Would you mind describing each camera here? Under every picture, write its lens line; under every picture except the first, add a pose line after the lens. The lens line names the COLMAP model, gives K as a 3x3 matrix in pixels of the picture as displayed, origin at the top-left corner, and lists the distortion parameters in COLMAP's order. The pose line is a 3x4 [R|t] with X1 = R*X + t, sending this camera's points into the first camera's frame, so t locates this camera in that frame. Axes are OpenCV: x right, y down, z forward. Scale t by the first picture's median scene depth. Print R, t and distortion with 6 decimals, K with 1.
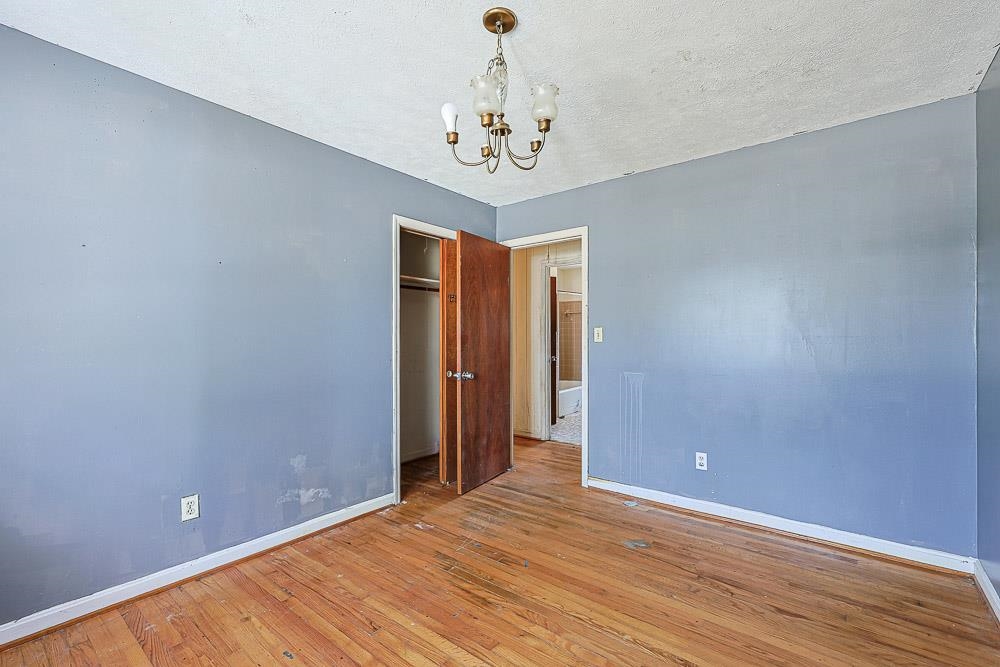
lens RADIAL K [[427.7, 0, 509.1], [0, 427.7, 335.2], [0, 0, 1]] dist [-0.007404, 0.000191]
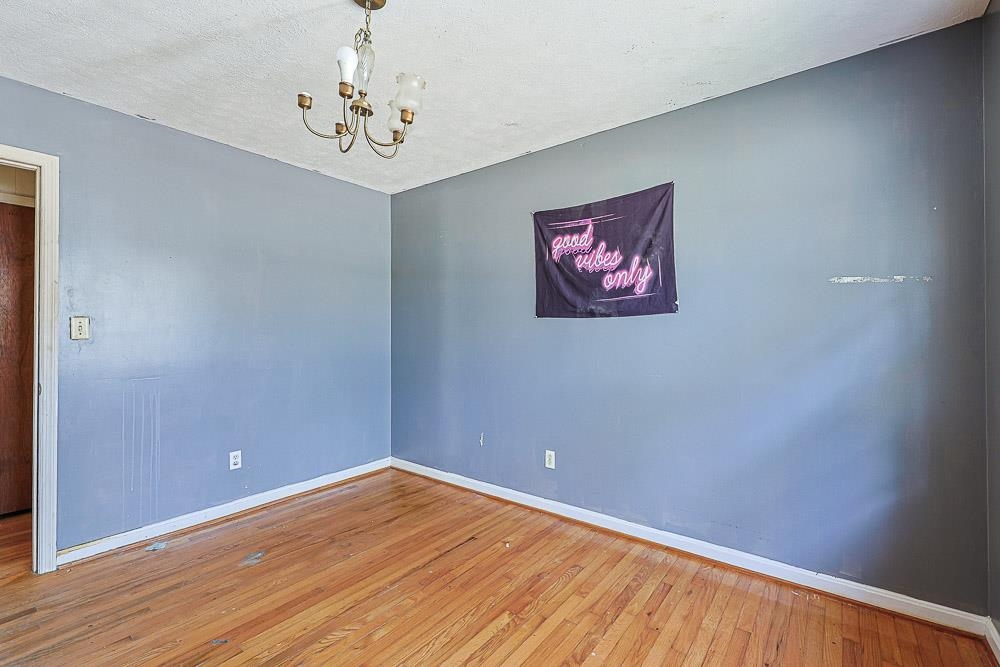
lens RADIAL K [[427.7, 0, 508.6], [0, 427.7, 330.6], [0, 0, 1]] dist [-0.007404, 0.000191]
pose [[-0.001182, 0.003068, 0.999995, -0.550774], [-0.000358, 0.999995, -0.003069, 0.003302], [-0.999999, -0.000361, -0.001181, 0.402816]]
